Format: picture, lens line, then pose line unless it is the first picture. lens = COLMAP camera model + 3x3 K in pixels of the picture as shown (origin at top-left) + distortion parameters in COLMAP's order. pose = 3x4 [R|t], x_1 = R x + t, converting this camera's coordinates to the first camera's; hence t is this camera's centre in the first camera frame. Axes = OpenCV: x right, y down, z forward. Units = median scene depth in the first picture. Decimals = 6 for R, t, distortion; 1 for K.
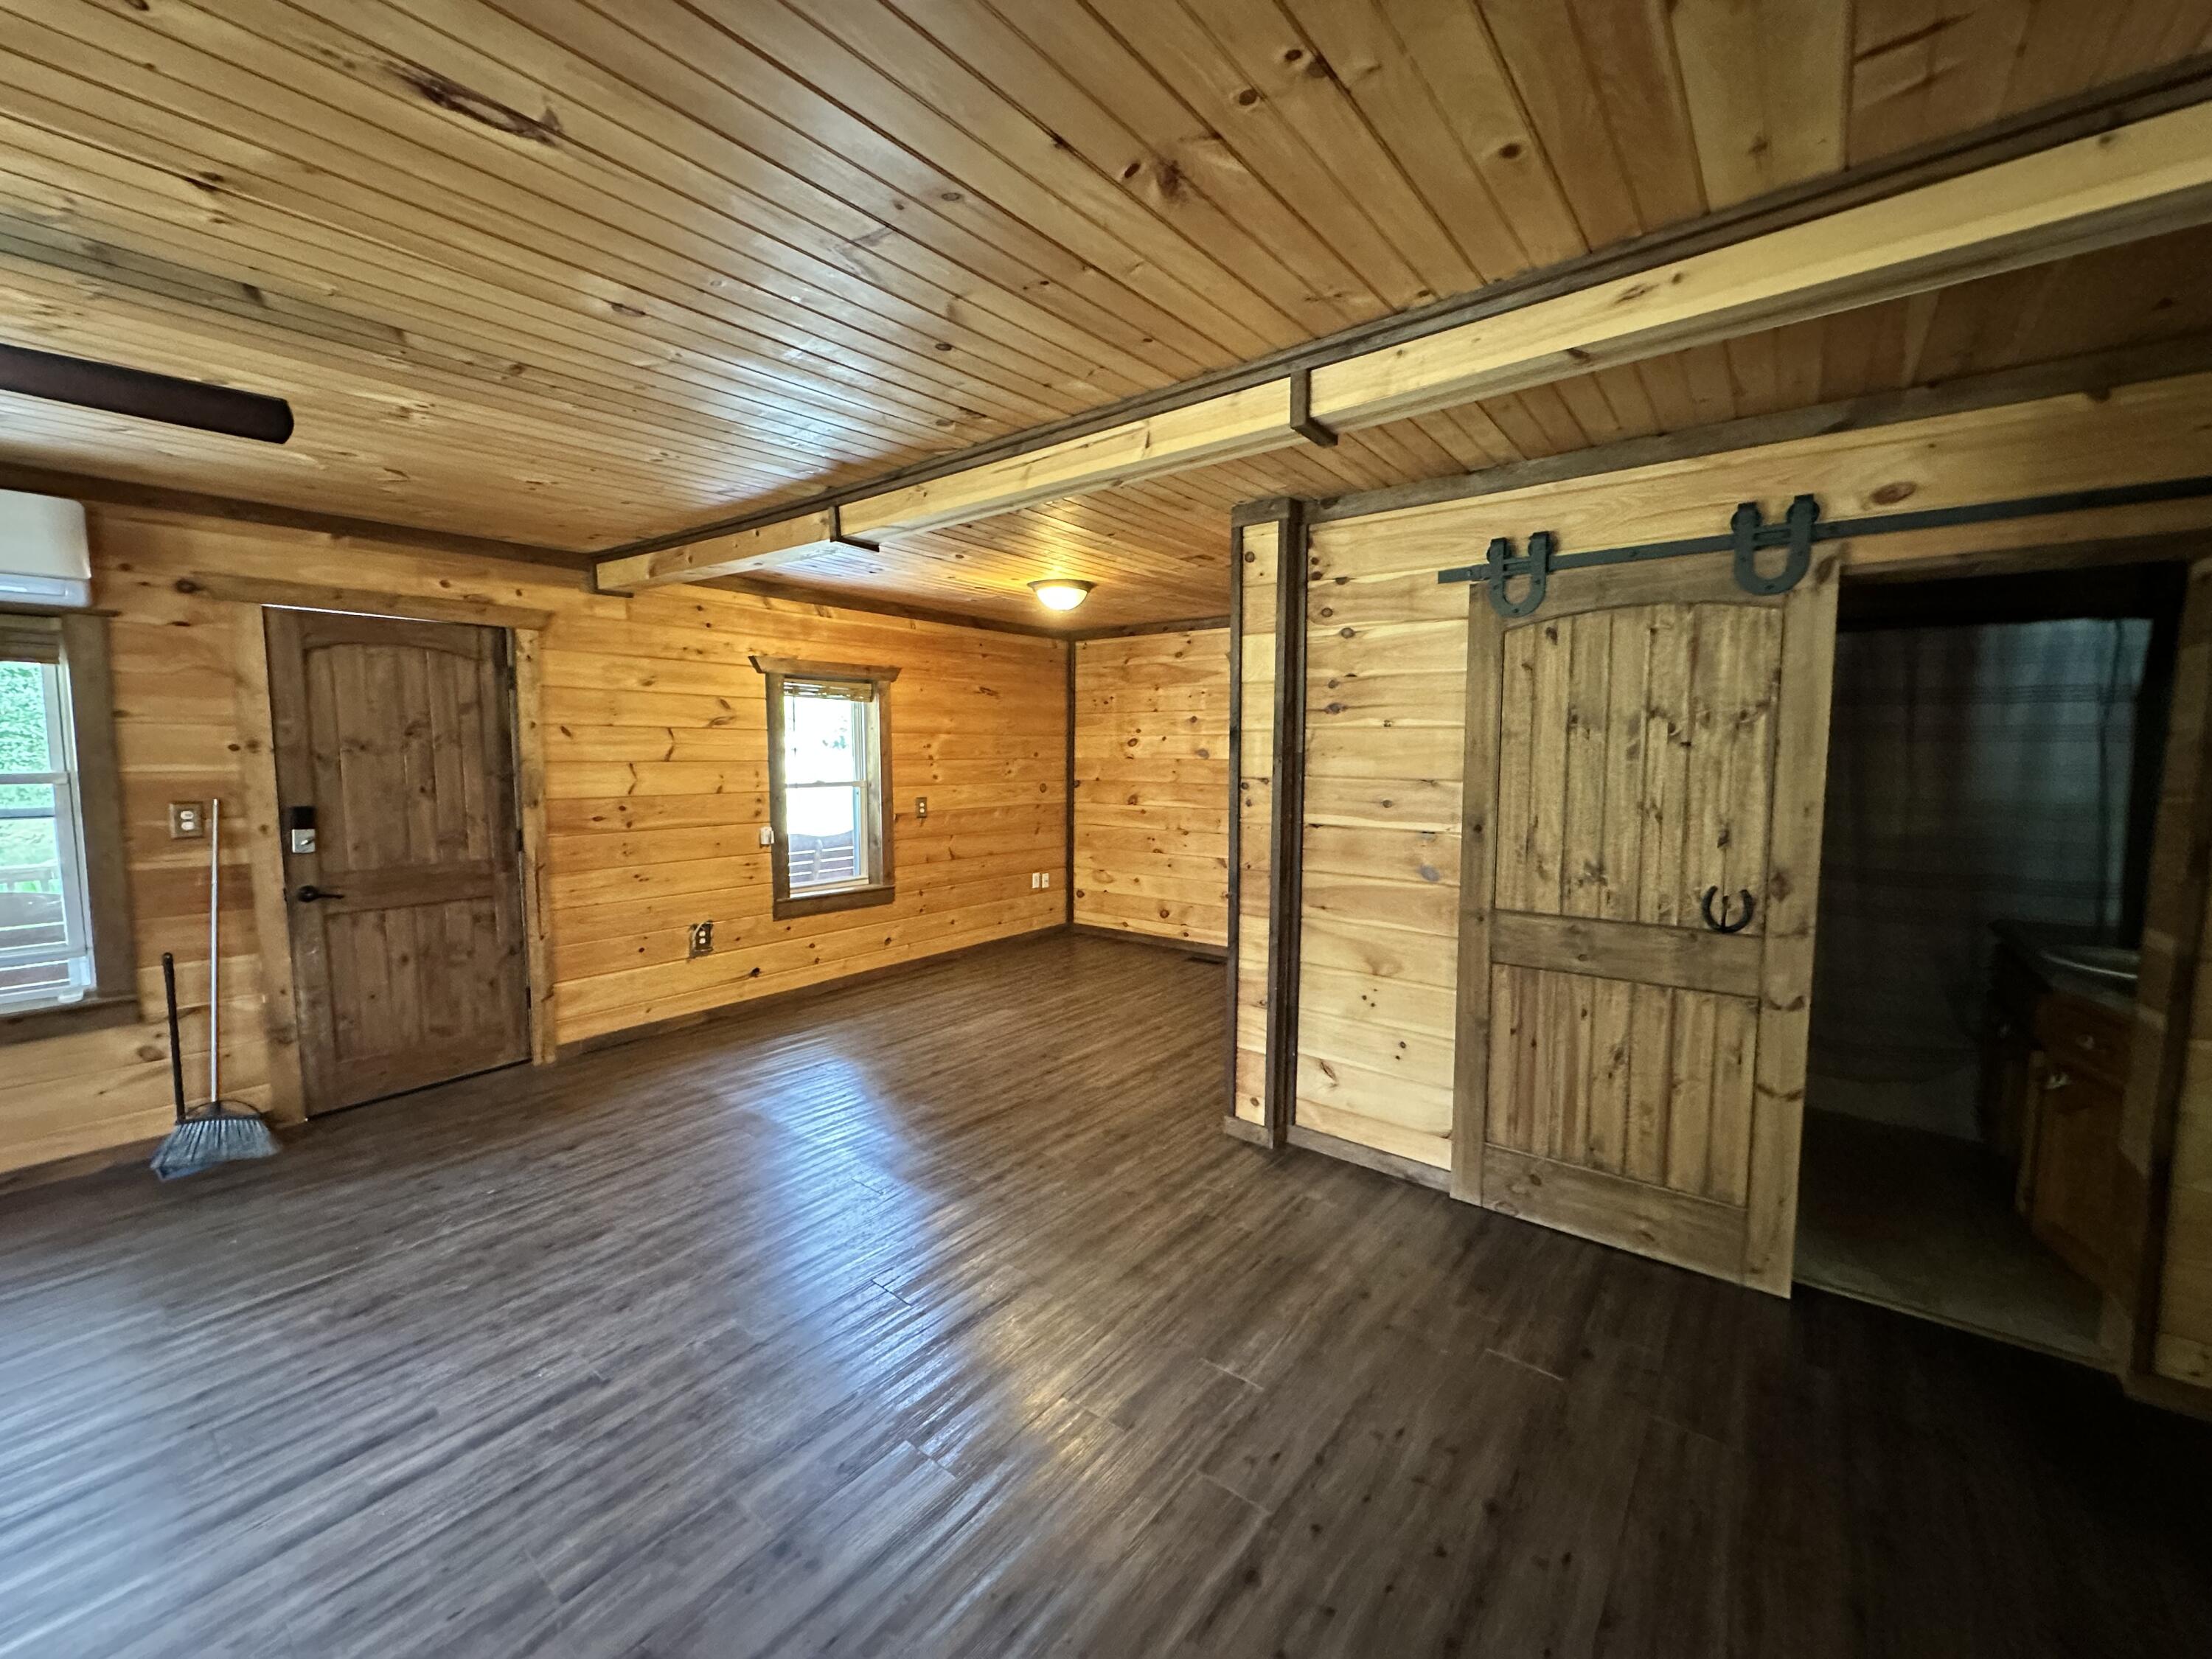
lens RADIAL K [[879.7, 0, 1105.5], [0, 879.7, 833.8], [0, 0, 1]] dist [-0.005590, 0.001241]
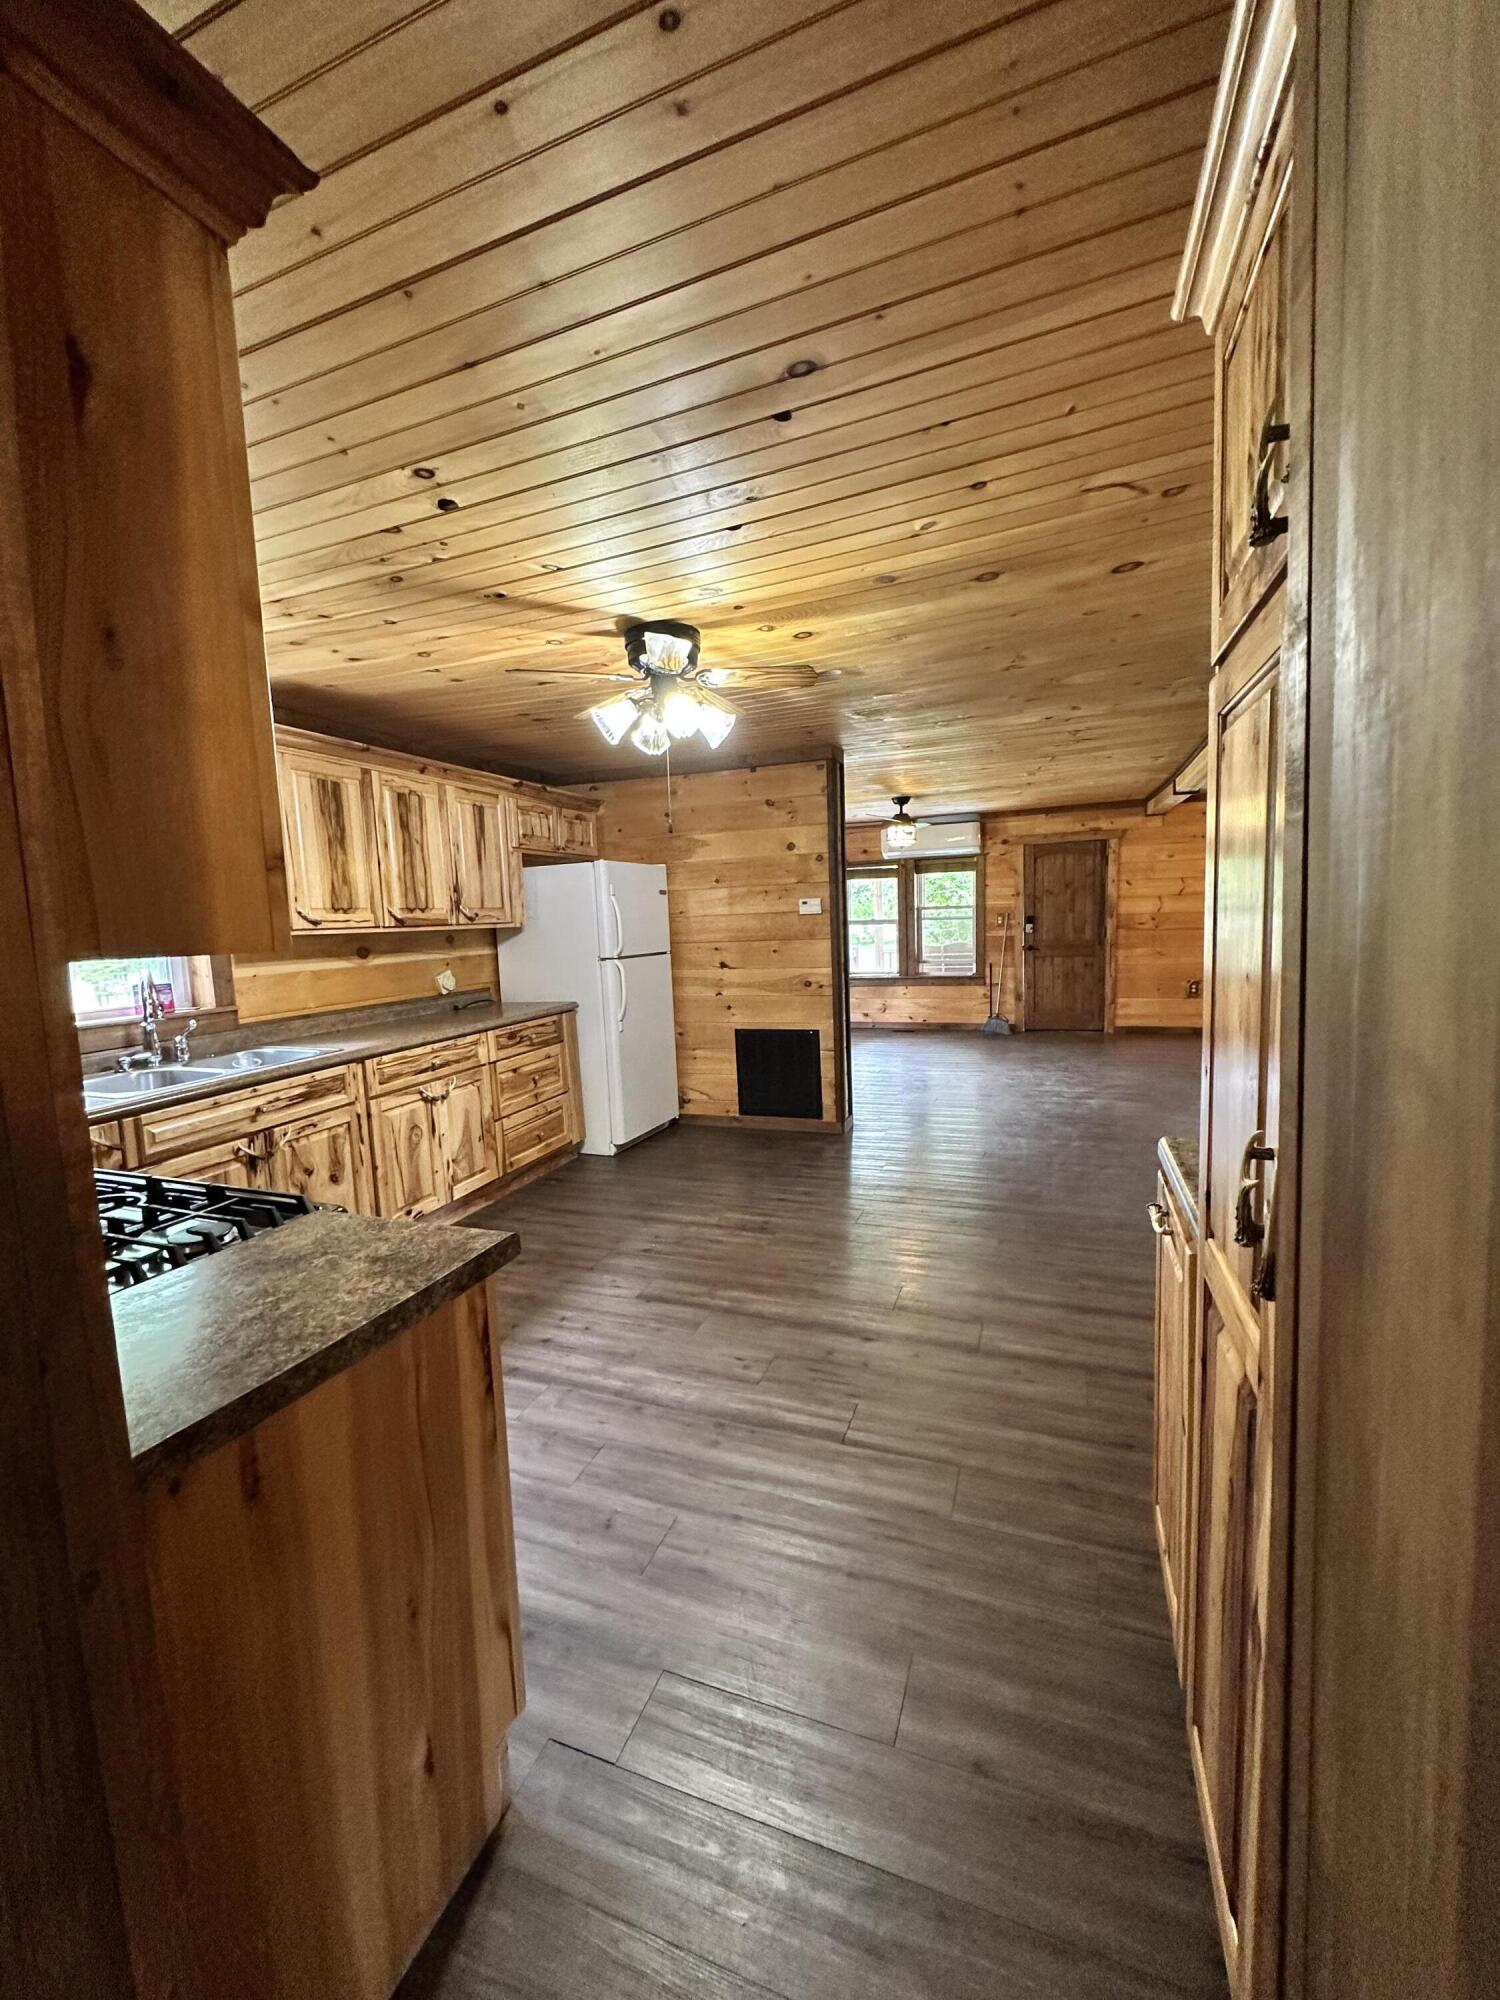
lens RADIAL K [[795.4, 0, 754.5], [0, 795.4, 999.4], [0, 0, 1]] dist [-0.005590, 0.001241]
pose [[0.297283, 0.088013, -0.950724, 1.421259], [-0.054684, 0.995677, 0.075075, 0.104852], [0.953222, 0.029671, 0.300811, -0.662751]]
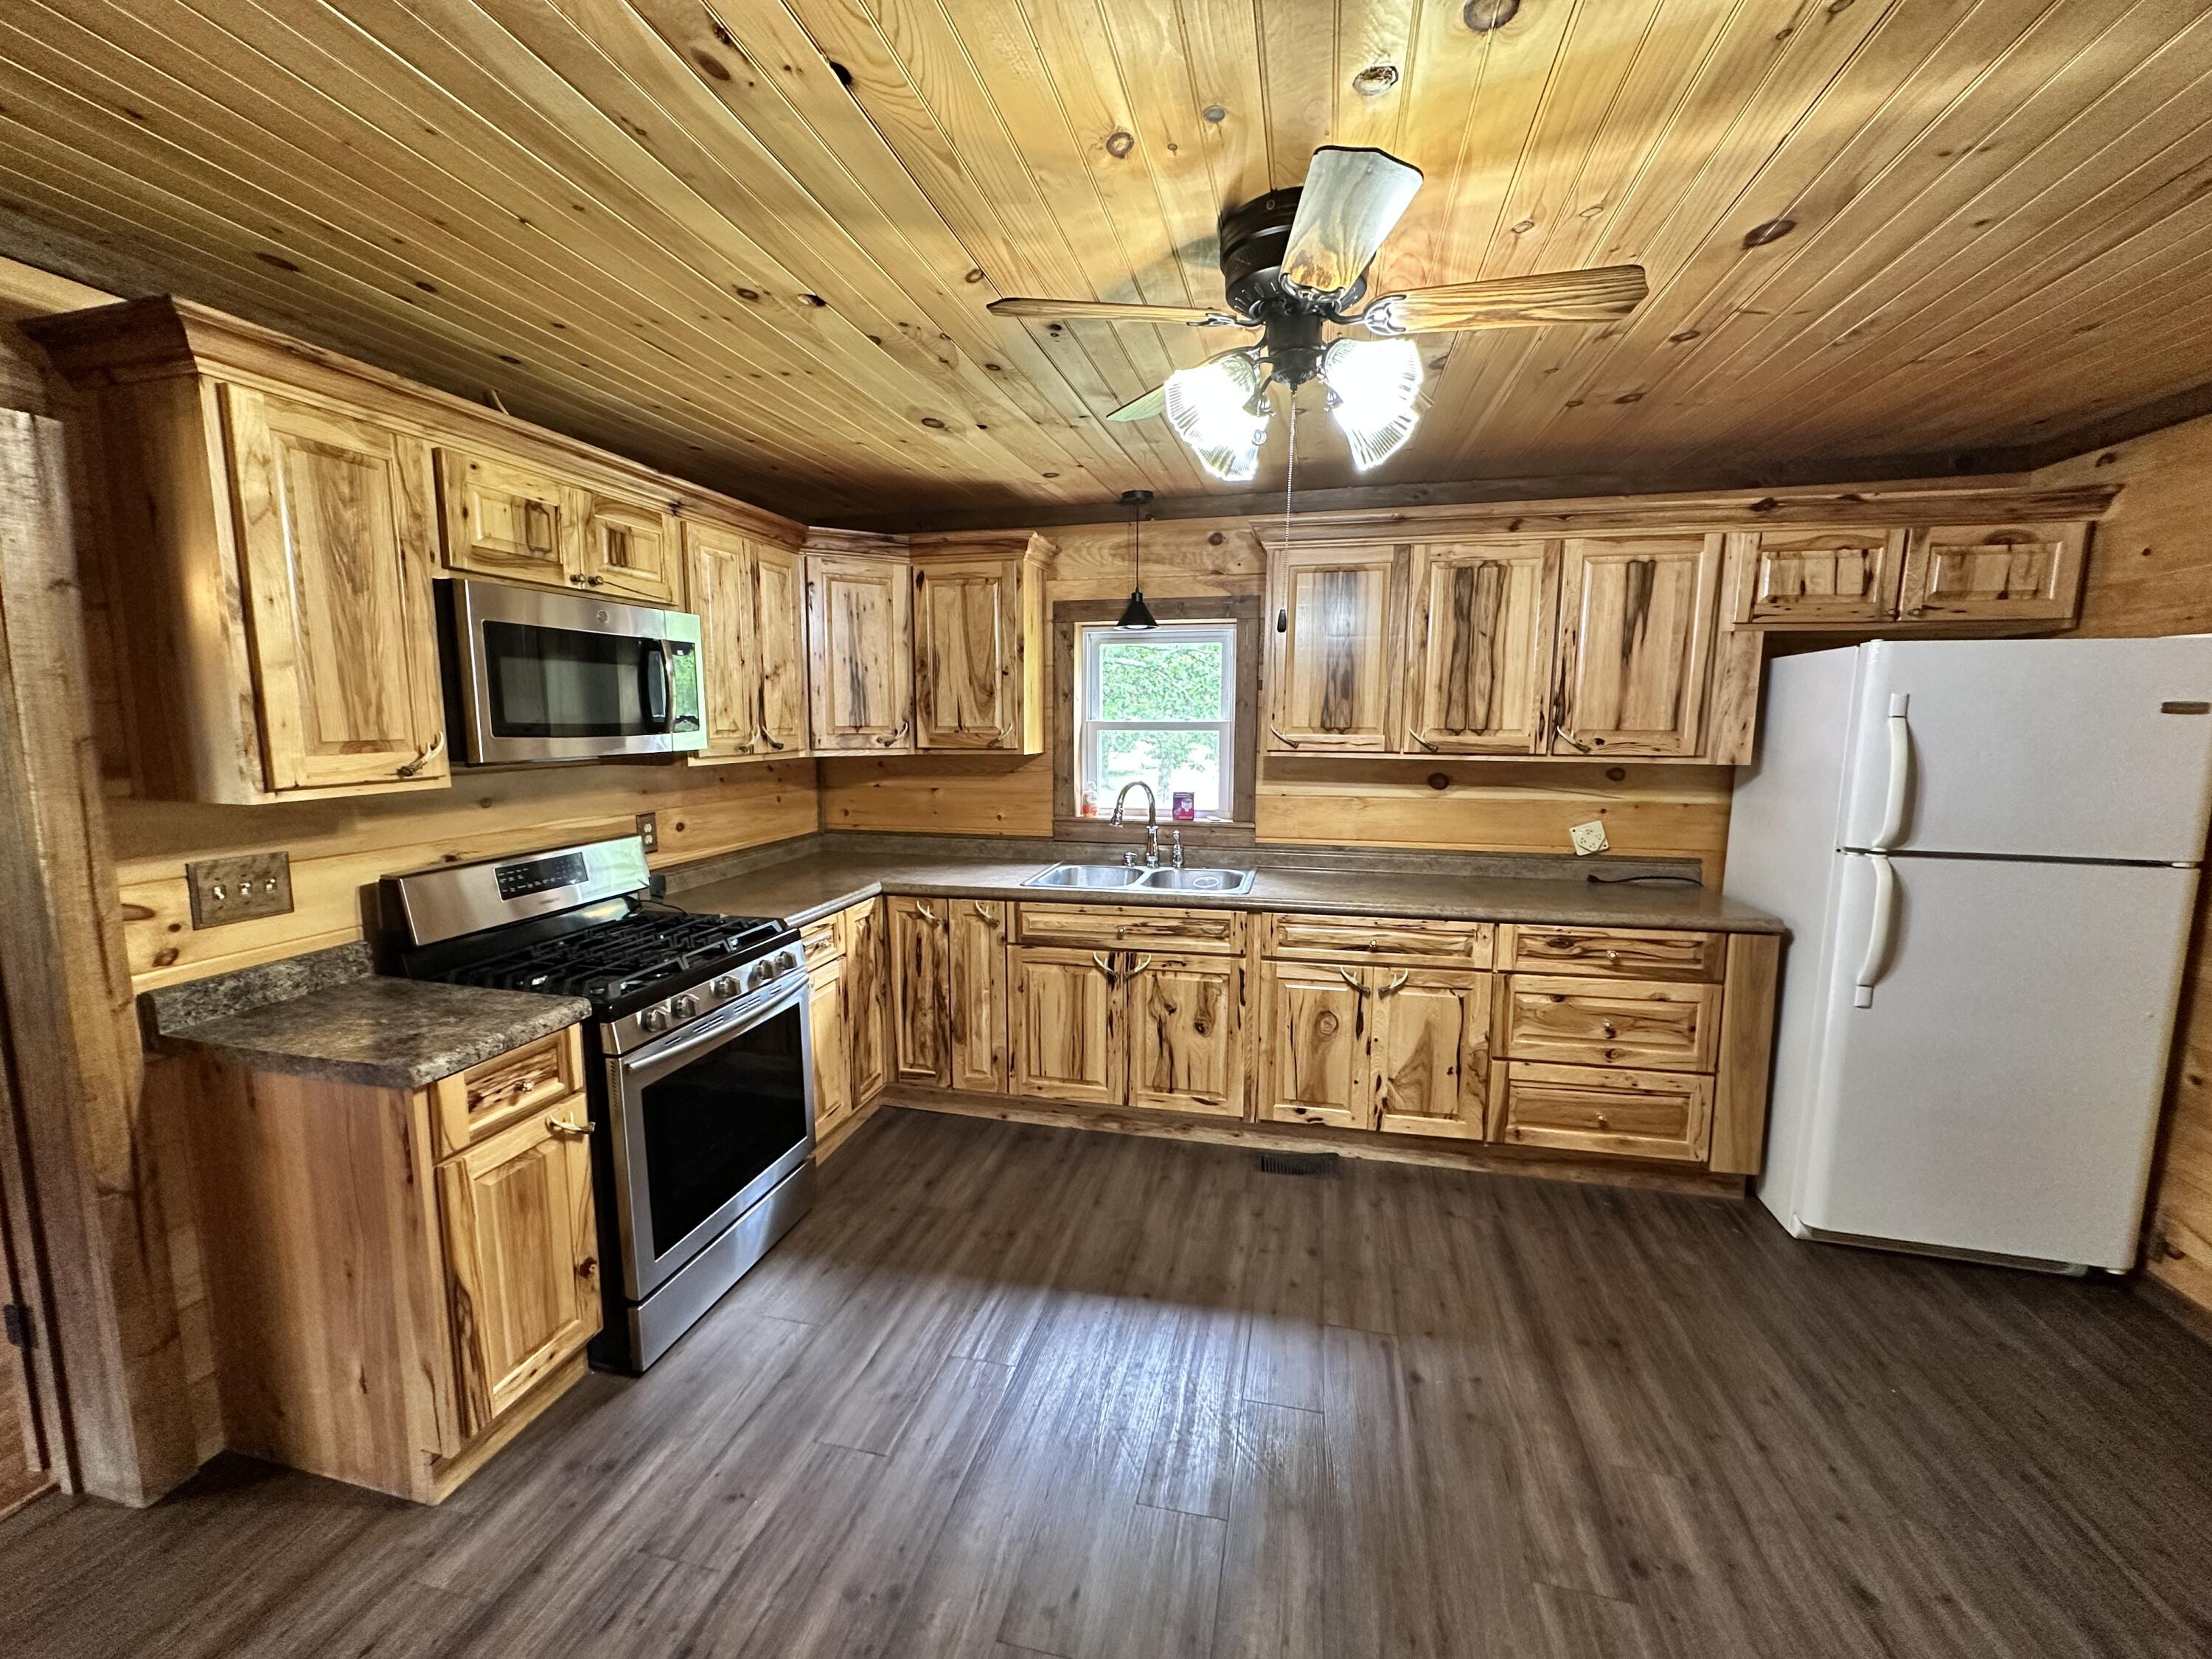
lens RADIAL K [[879.7, 0, 1103.8], [0, 879.7, 830.9], [0, 0, 1]] dist [-0.005590, 0.001241]
pose [[-0.910417, 0.051551, -0.410467, 0.821005], [-0.043968, 0.974528, 0.219912, -0.006574], [0.411348, 0.218259, -0.884961, -0.046013]]
